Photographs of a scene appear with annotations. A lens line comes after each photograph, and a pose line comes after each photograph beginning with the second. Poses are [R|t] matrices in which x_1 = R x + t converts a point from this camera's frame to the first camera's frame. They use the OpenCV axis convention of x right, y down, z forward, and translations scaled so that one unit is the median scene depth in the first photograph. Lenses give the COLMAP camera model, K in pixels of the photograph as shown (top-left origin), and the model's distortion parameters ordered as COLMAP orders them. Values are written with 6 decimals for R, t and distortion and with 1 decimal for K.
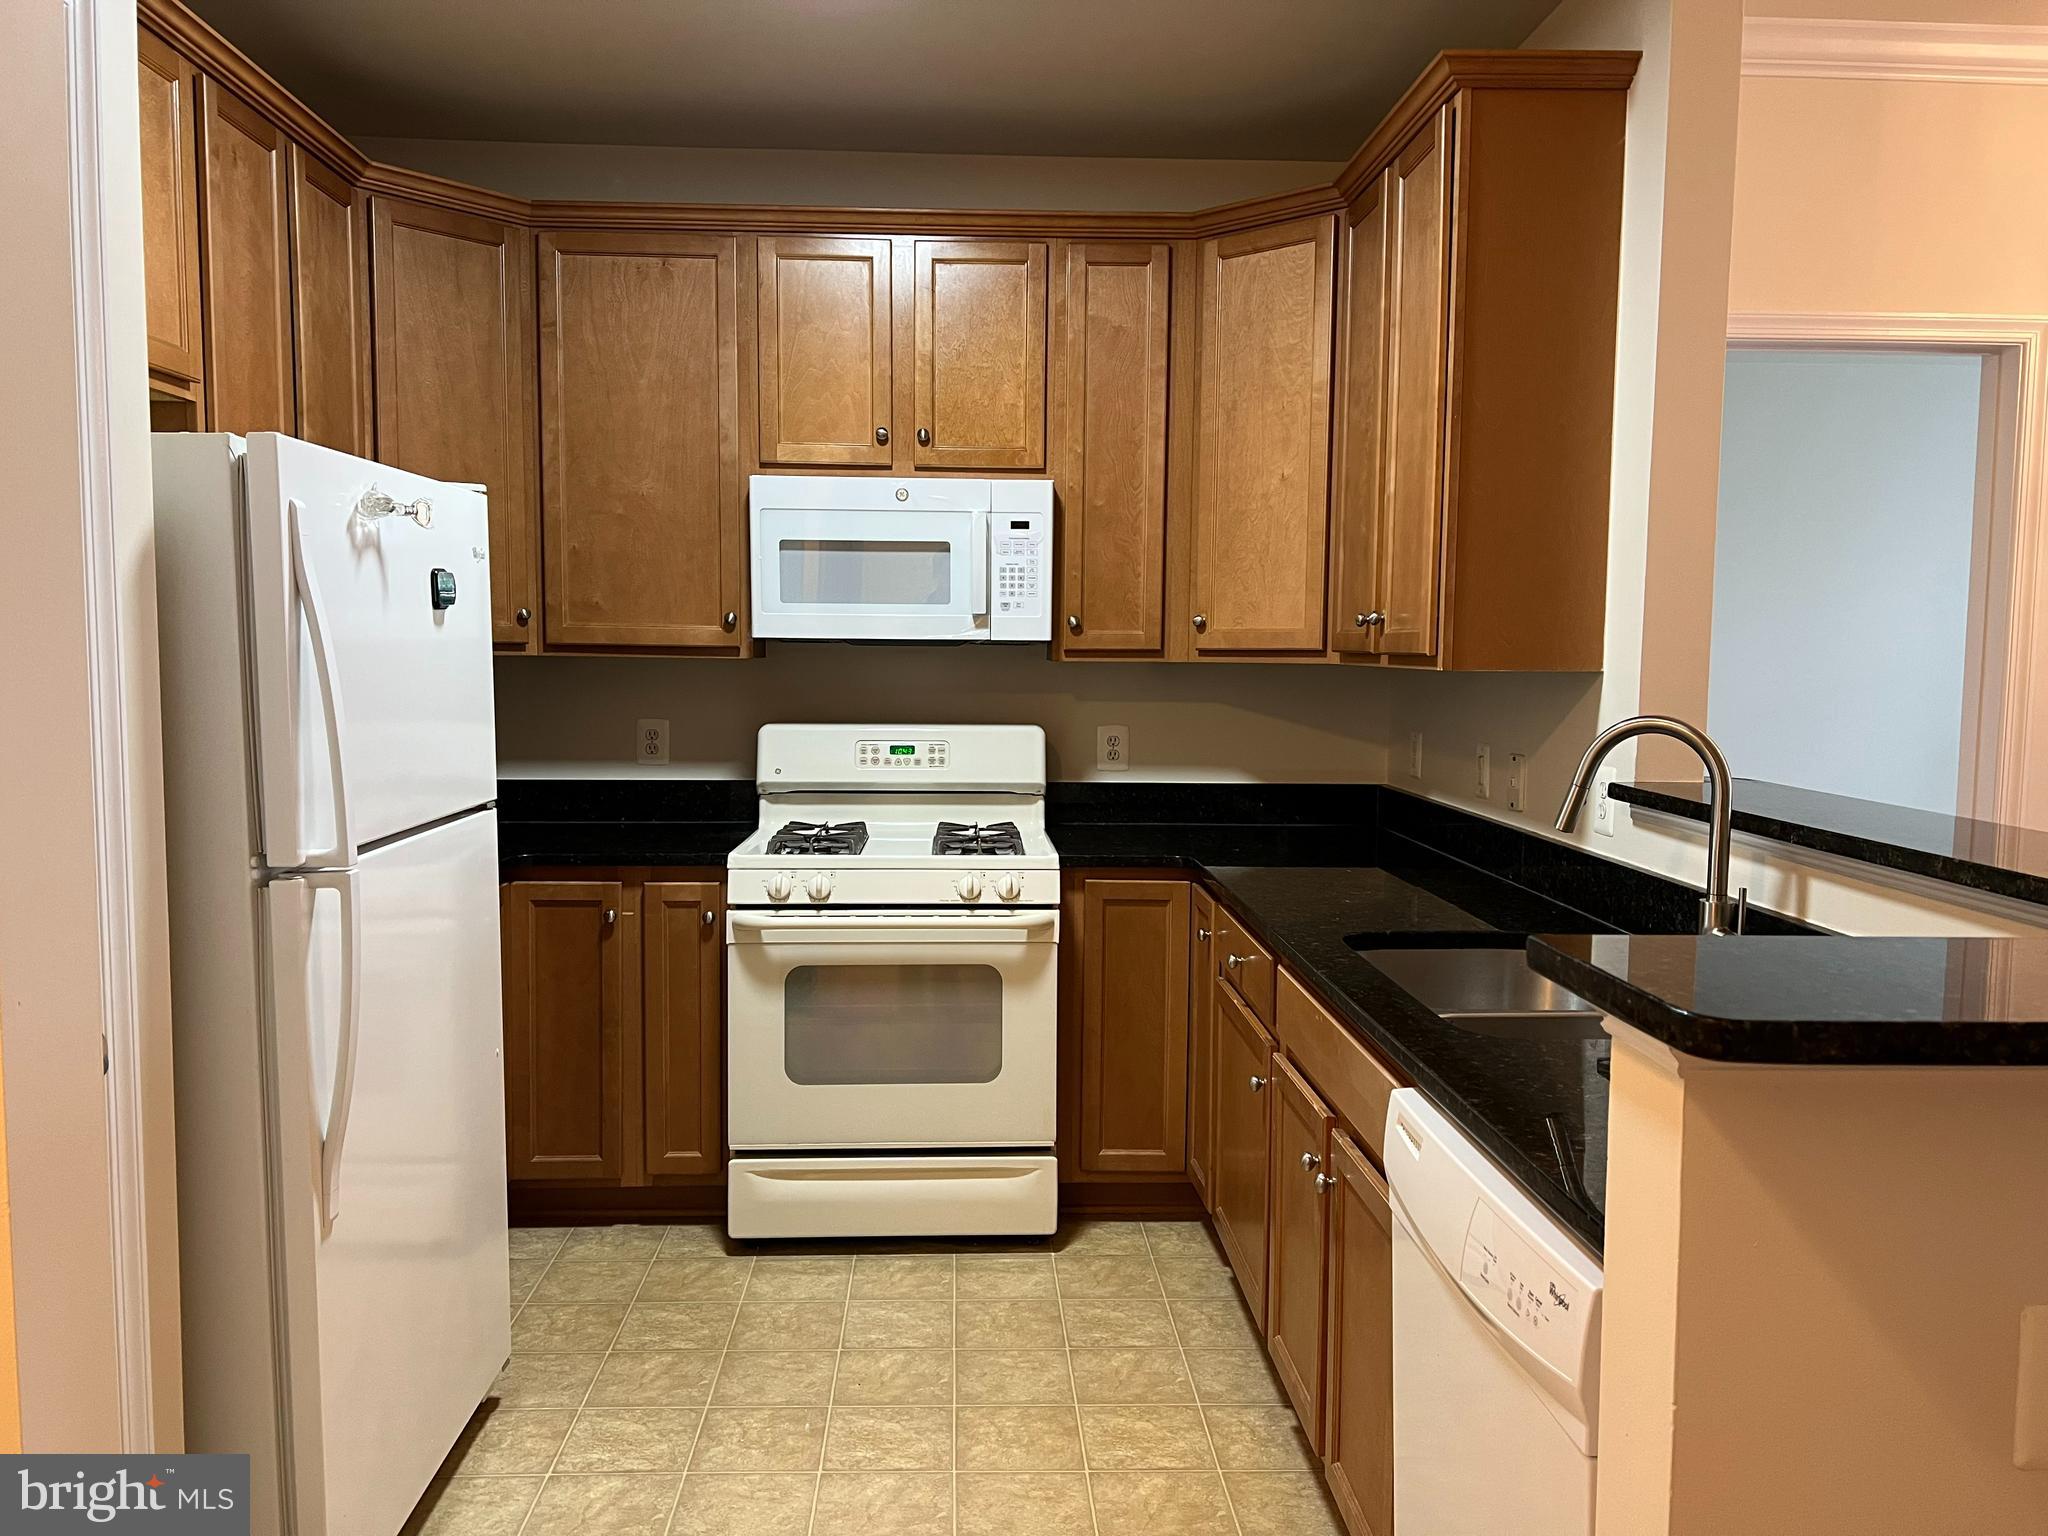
lens RADIAL K [[1524.1, 0, 1022.5], [0, 1524.1, 770.2], [0, 0, 1]] dist [0.153864, -0.419698]
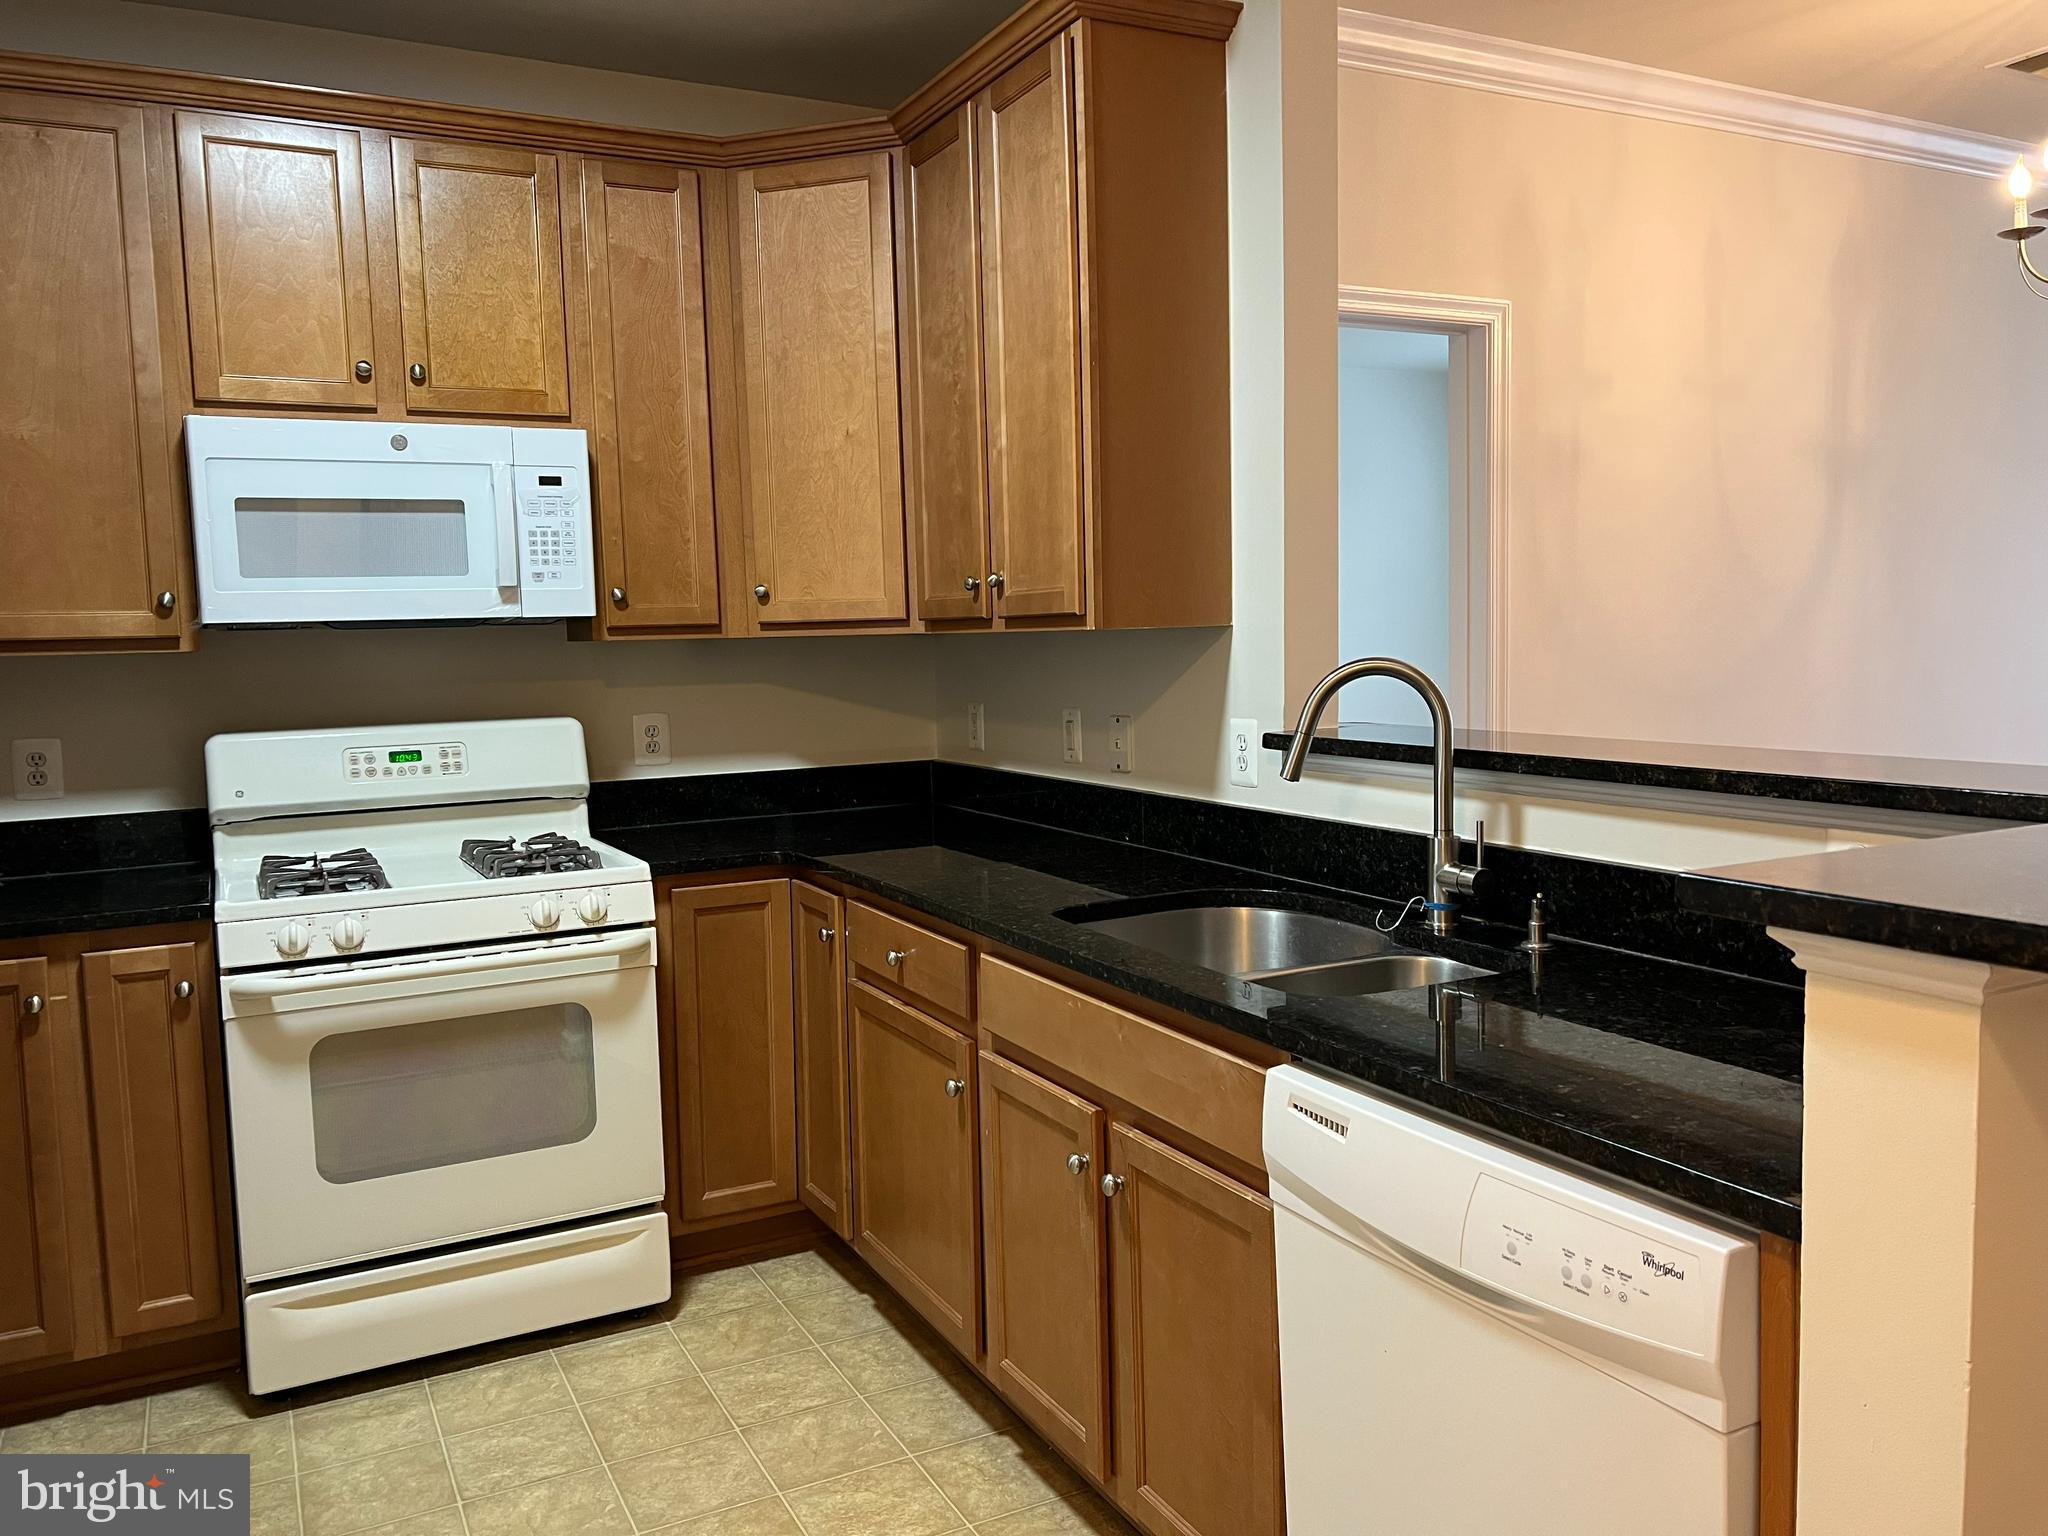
lens RADIAL K [[1531.7, 0, 1022.9], [0, 1531.7, 761.0], [0, 0, 1]] dist [0.040919, -0.048706]
pose [[0.905308, -0.068325, 0.419225, -0.132756], [0.068758, 0.997534, 0.014095, 0.000302], [-0.419154, 0.016065, 0.907773, 0.118140]]
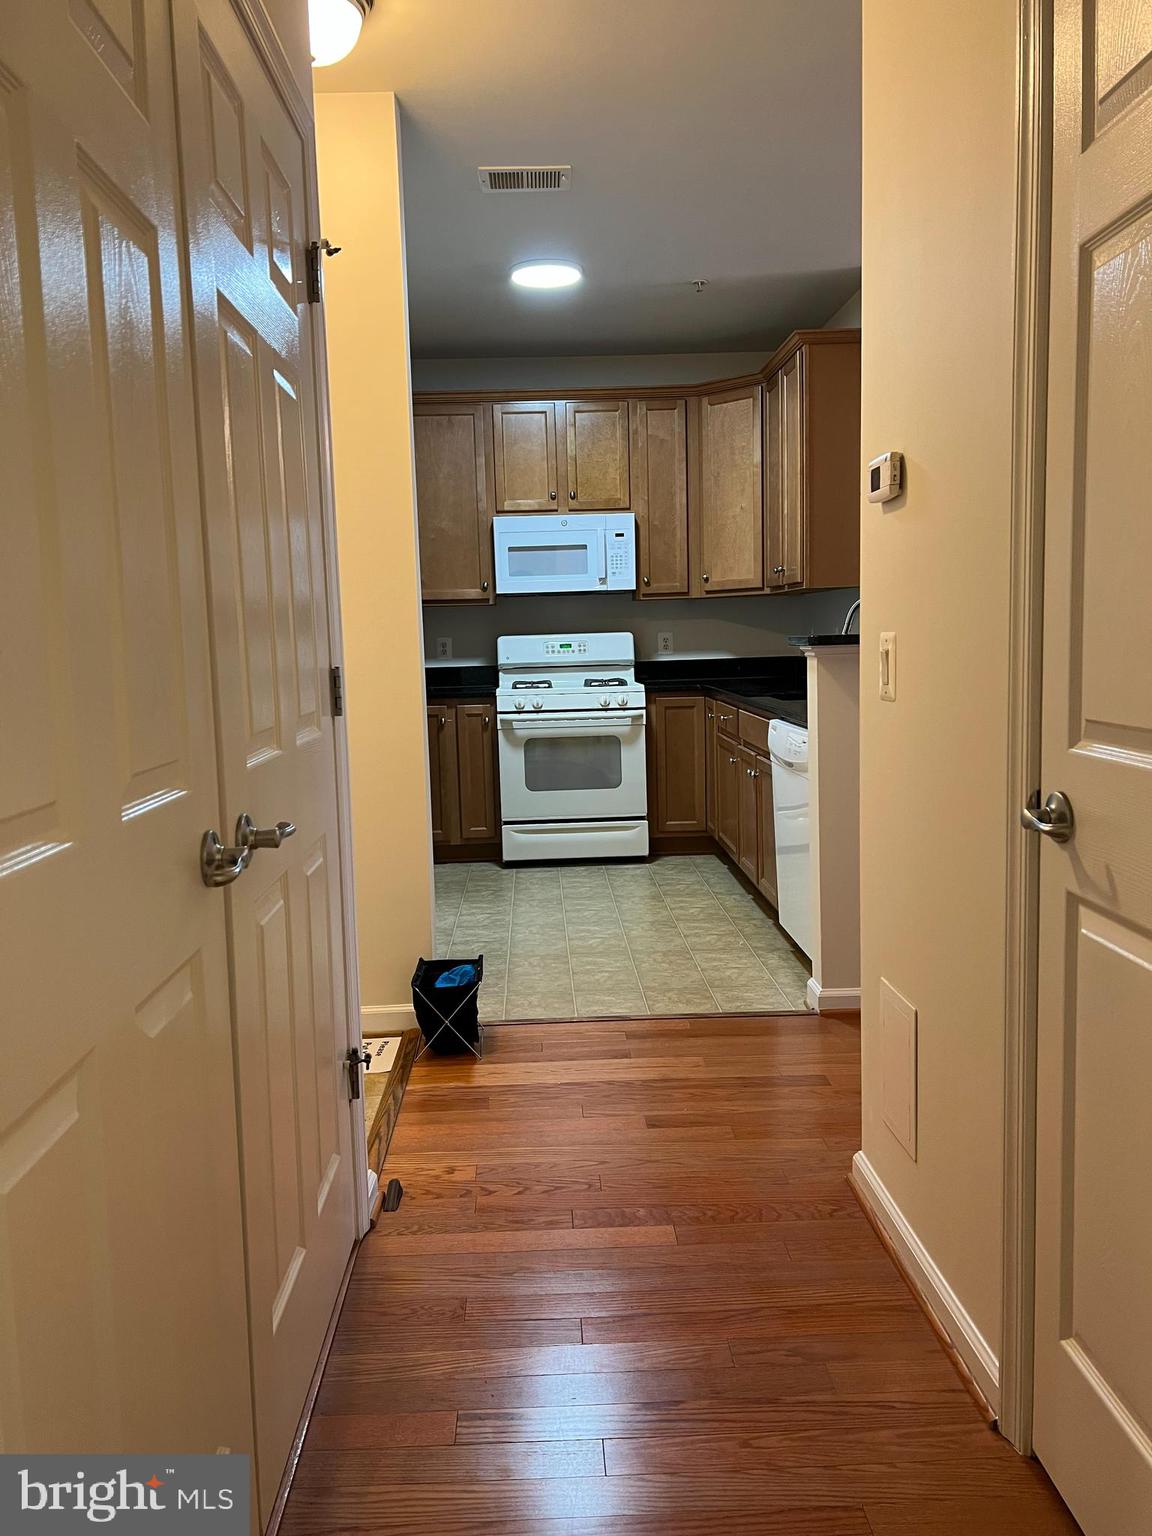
lens RADIAL K [[1147.3, 0, 569.3], [0, 1147.3, 776.2], [0, 0, 1]] dist [0.071565, -0.073470]
pose [[0.999183, -0.036406, -0.017536, -0.055670], [0.037110, 0.998442, 0.041663, 0.105492], [0.015992, -0.042280, 0.998978, -0.615698]]
